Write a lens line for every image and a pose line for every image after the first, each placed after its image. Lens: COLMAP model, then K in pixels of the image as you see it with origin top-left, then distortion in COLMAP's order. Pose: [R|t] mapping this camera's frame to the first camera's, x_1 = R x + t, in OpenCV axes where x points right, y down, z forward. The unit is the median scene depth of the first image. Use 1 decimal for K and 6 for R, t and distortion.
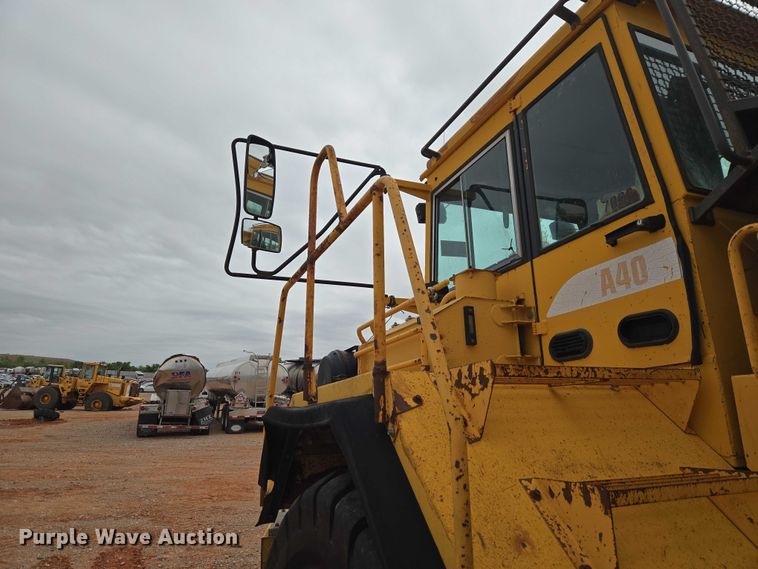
lens RADIAL K [[517.0, 0, 379.0], [0, 517.0, 284.5], [0, 0, 1]] dist [0.051472, -0.003066]
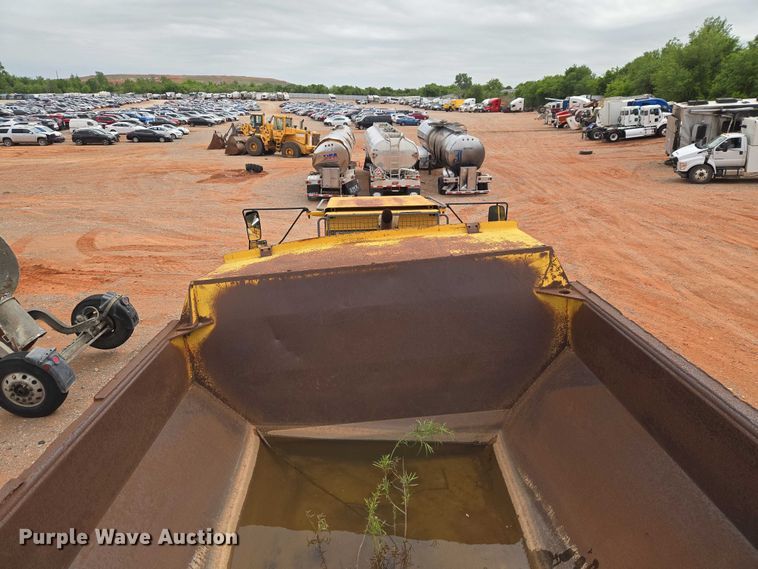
lens RADIAL K [[517.0, 0, 379.0], [0, 517.0, 284.5], [0, 0, 1]] dist [0.051472, -0.003066]
pose [[0.942423, 0.083842, -0.323744, 1.390828], [0.089338, 0.869765, 0.485312, -1.300276], [0.322270, -0.486292, 0.812196, -1.218694]]
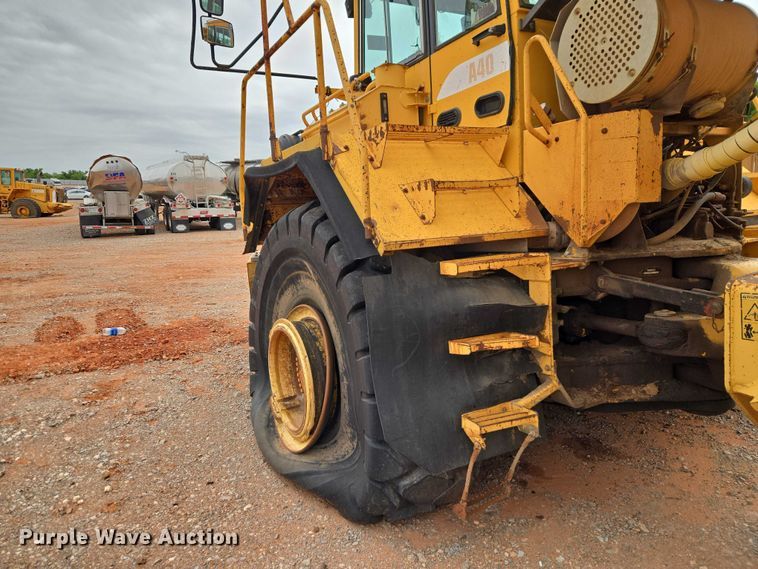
lens RADIAL K [[521.3, 0, 376.6], [0, 521.3, 292.2], [0, 0, 1]] dist [0.067903, -0.058169]
pose [[0.993507, -0.050380, 0.102007, -0.015853], [0.007851, 0.924829, 0.380303, -0.000269], [-0.113499, -0.377032, 0.919220, -0.446533]]
